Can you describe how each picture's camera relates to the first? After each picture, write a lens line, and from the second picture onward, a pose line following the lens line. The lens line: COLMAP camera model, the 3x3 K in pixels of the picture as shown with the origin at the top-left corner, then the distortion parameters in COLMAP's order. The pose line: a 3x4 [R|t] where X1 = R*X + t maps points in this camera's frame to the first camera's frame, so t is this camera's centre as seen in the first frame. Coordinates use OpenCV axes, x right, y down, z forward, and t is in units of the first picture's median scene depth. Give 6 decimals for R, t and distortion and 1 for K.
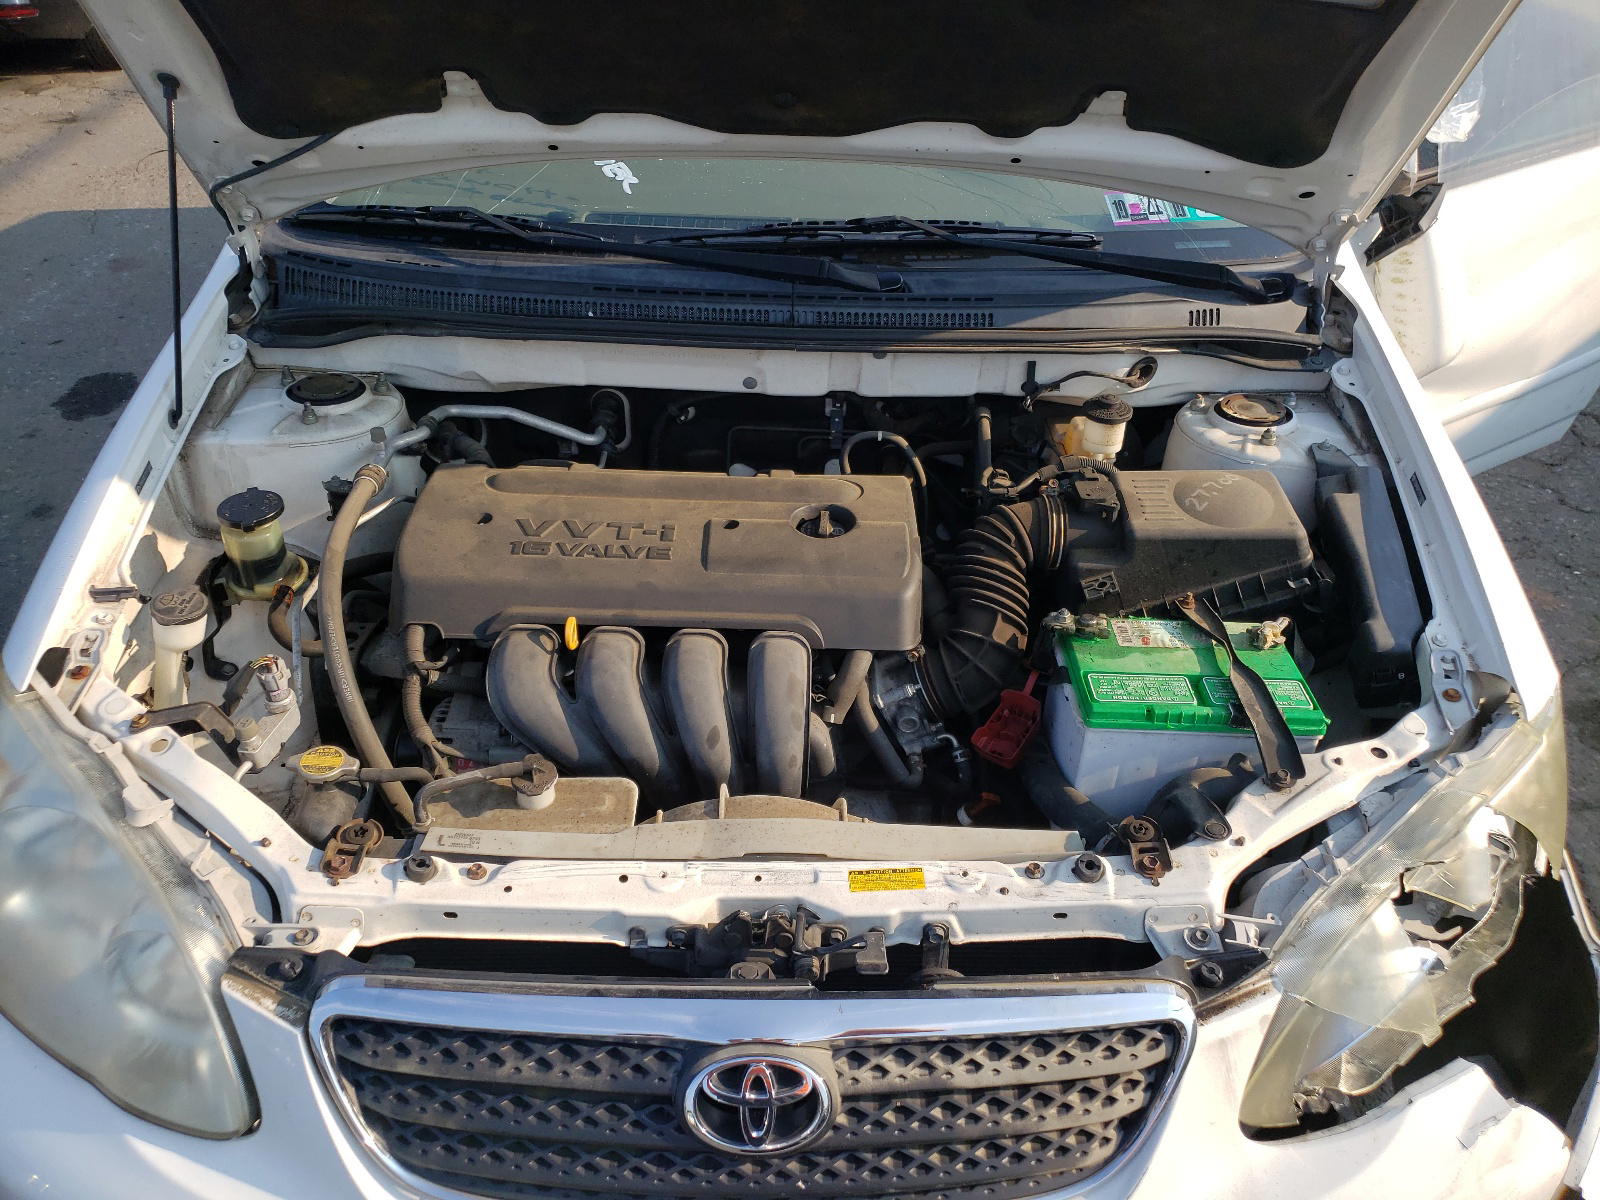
lens RADIAL K [[1225.7, 0, 756.3], [0, 1225.7, 609.9], [0, 0, 1]] dist [0.050235, -0.056044]
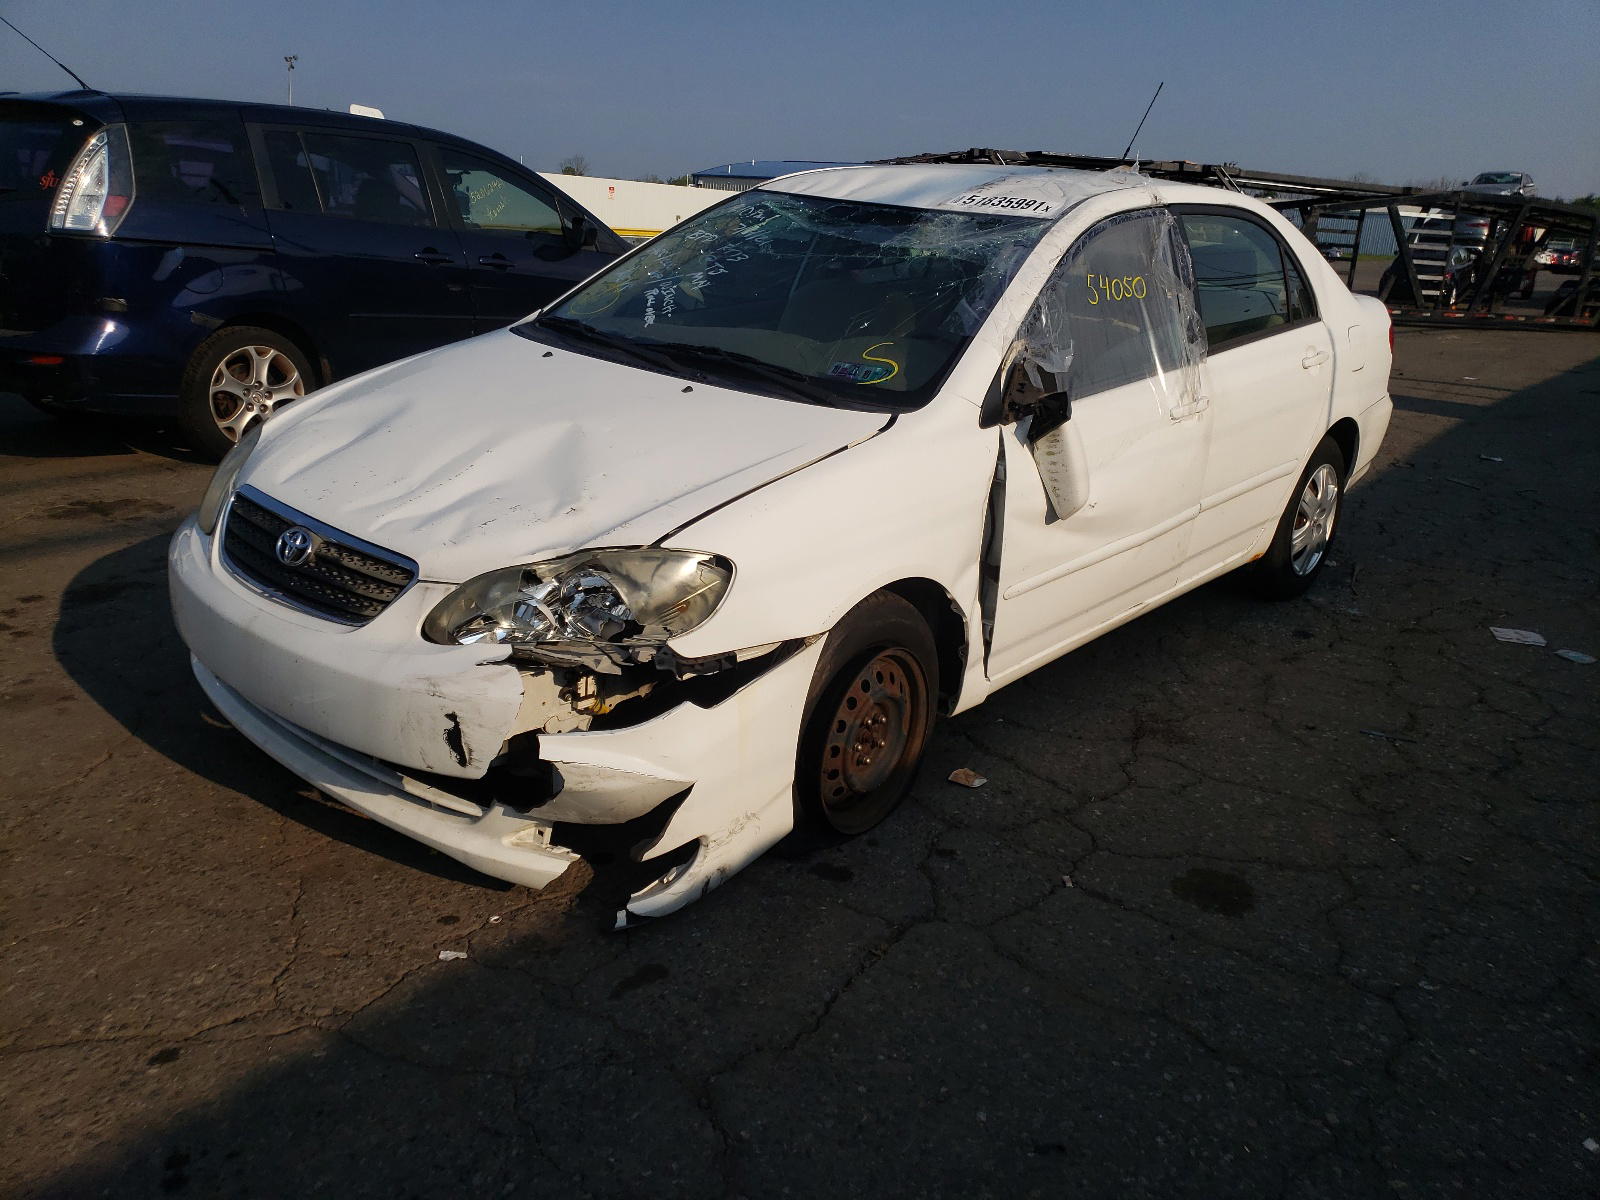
lens RADIAL K [[1218.5, 0, 800.0], [0, 1218.5, 600.0], [0, 0, 1]] dist [0.098667, -0.165056]
pose [[0.752247, 0.240604, -0.613380, 2.405142], [-0.415222, 0.895931, -0.157790, 0.456290], [0.511581, 0.373386, 0.773865, -0.438600]]
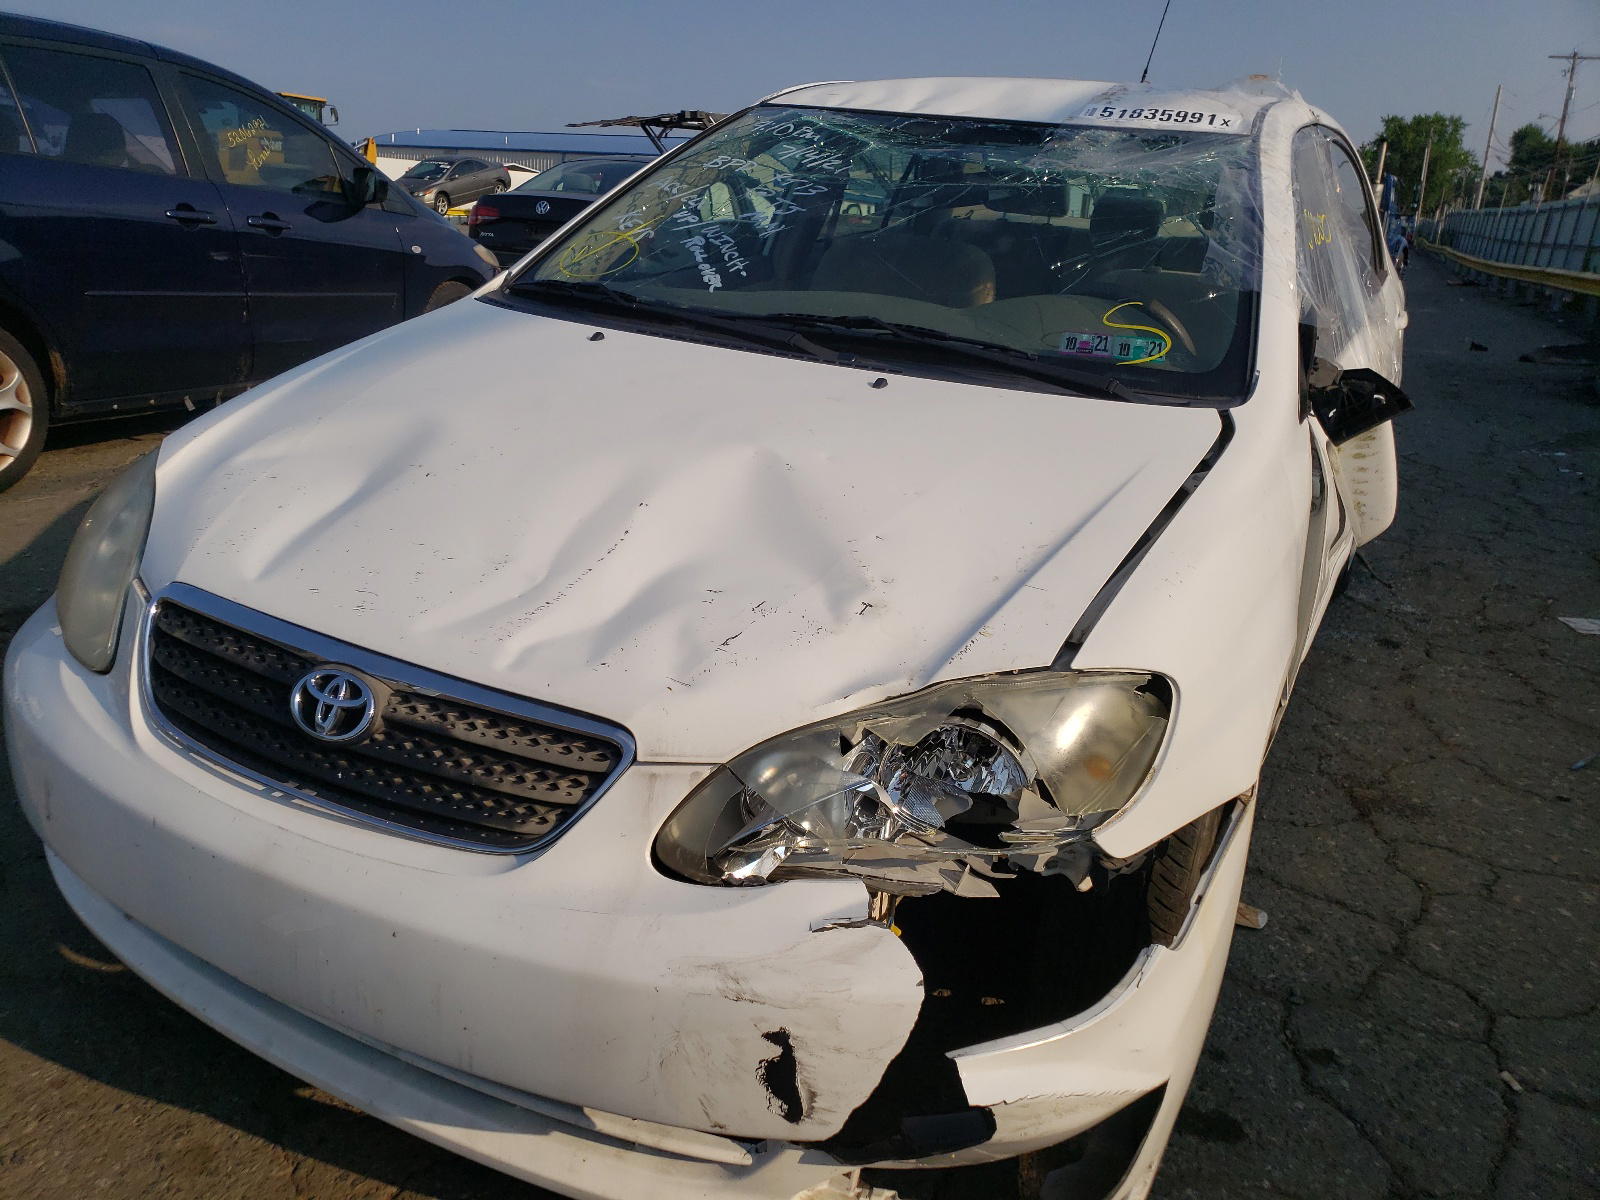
lens RADIAL K [[1225.7, 0, 756.3], [0, 1225.7, 609.9], [0, 0, 1]] dist [0.050235, -0.056044]
pose [[0.879208, 0.196526, -0.434018, 1.003350], [-0.312112, 0.925854, -0.213026, 0.437845], [0.359972, 0.322756, 0.875356, -0.106223]]
